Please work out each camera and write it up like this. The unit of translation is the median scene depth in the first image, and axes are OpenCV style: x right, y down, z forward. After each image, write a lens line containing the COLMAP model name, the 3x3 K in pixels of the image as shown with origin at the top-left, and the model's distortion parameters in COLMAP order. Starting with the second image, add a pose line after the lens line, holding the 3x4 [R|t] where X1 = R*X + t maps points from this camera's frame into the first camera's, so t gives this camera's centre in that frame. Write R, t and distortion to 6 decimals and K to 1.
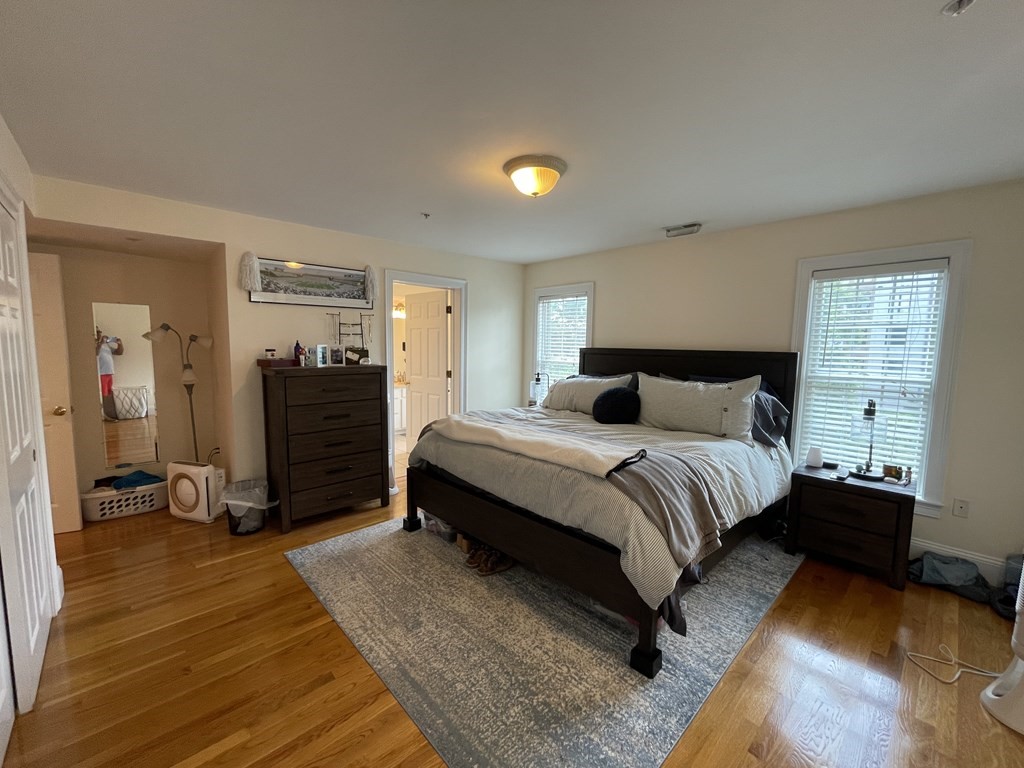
lens RADIAL K [[421.6, 0, 508.0], [0, 421.6, 386.2], [0, 0, 1]] dist [0.003049, 0.000358]
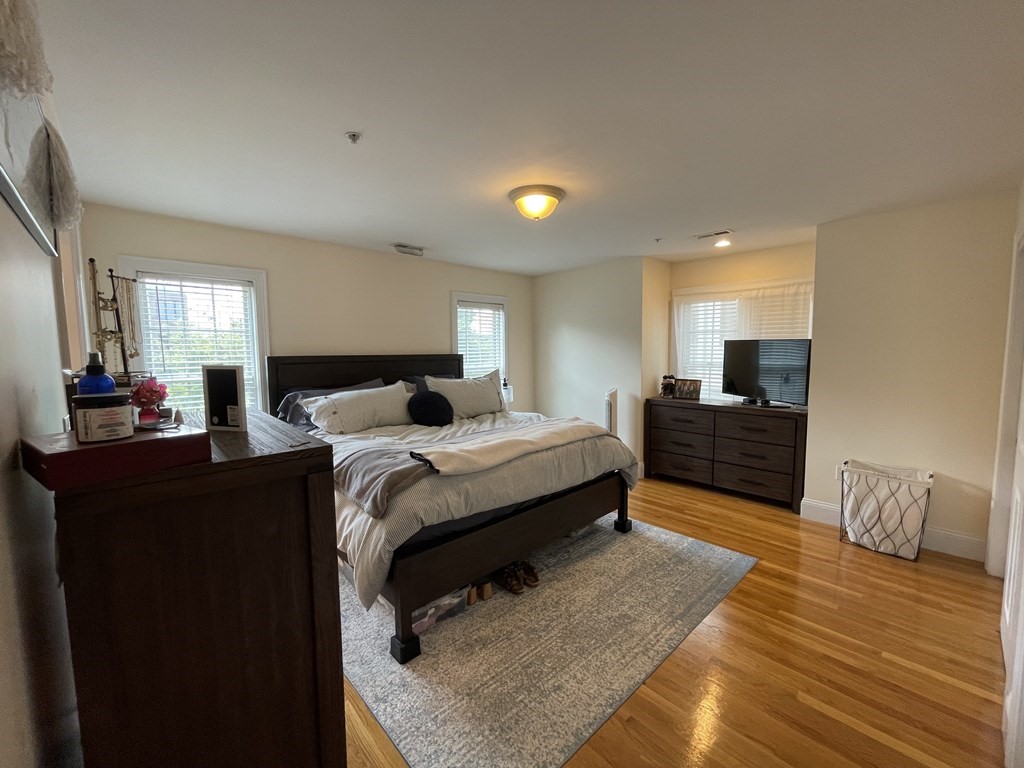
lens RADIAL K [[421.6, 0, 508.0], [0, 421.6, 386.2], [0, 0, 1]] dist [0.003049, 0.000358]
pose [[0.006610, -0.099960, 0.994970, -1.112715], [0.109901, 0.989037, 0.098634, -0.129266], [-0.993921, 0.108696, 0.017523, 1.112354]]
